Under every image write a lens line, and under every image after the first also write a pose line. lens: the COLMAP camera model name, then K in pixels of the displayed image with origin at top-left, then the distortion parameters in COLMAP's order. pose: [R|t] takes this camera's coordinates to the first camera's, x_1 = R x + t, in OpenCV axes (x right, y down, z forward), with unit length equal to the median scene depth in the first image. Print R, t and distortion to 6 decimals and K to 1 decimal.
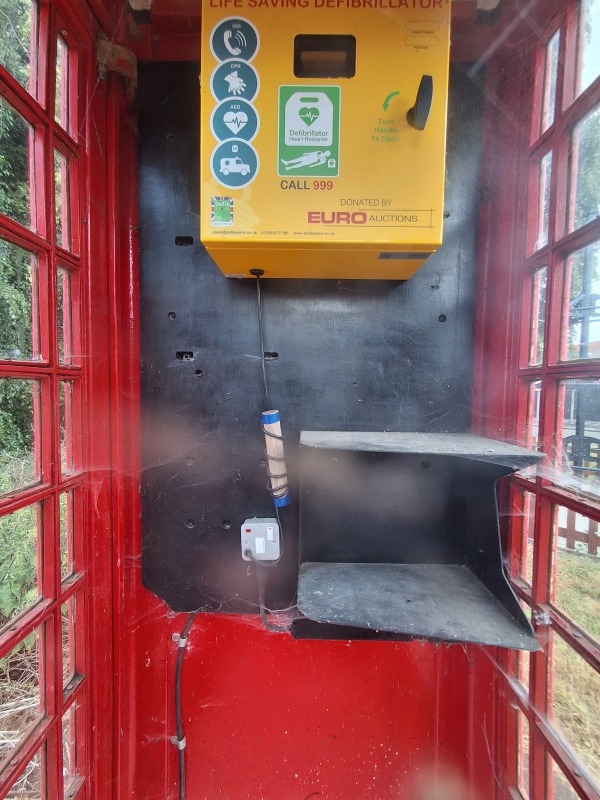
lens RADIAL K [[372.4, 0, 299.6], [0, 372.4, 401.6], [0, 0, 1]] dist [-0.000080, -0.000030]
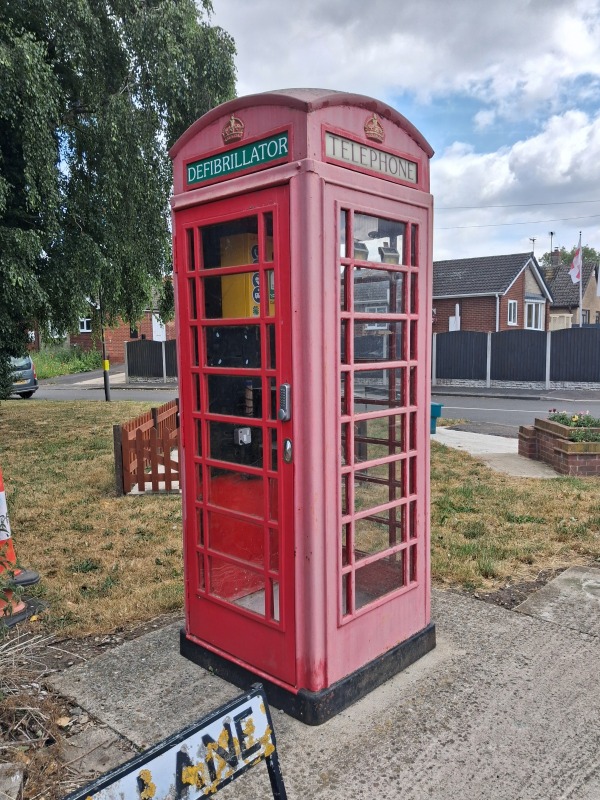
lens RADIAL K [[629.1, 0, 291.9], [0, 629.1, 399.2], [0, 0, 1]] dist [-0.024923, 0.004617]
pose [[0.690921, -0.093428, 0.716868, -3.570799], [0.053165, 0.995495, 0.078500, -0.199729], [-0.720973, -0.016125, 0.692775, -2.580495]]
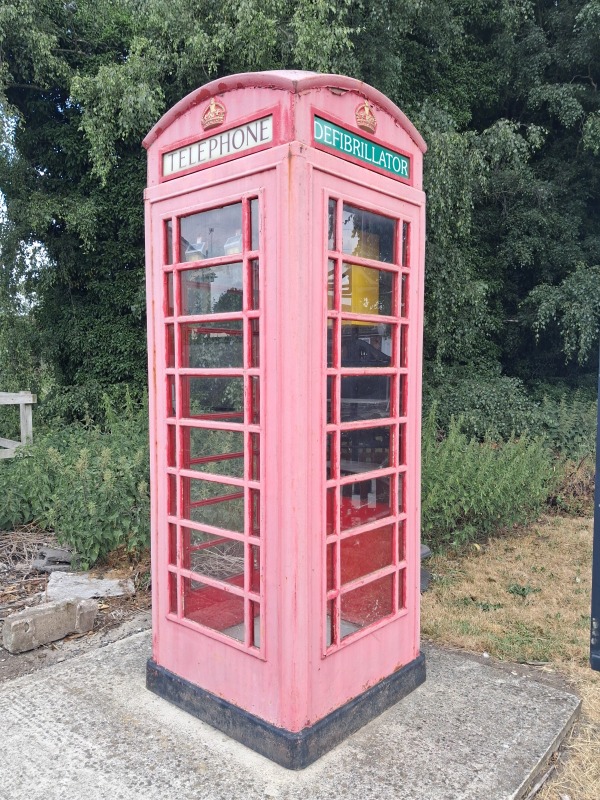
lens RADIAL K [[629.1, 0, 295.9], [0, 629.1, 405.1], [0, 0, 1]] dist [-0.024923, 0.004617]
pose [[0.751301, 0.024069, -0.659521, 3.093043], [-0.013336, 0.999684, 0.021292, 0.065085], [0.659825, -0.007202, 0.751385, -2.625377]]
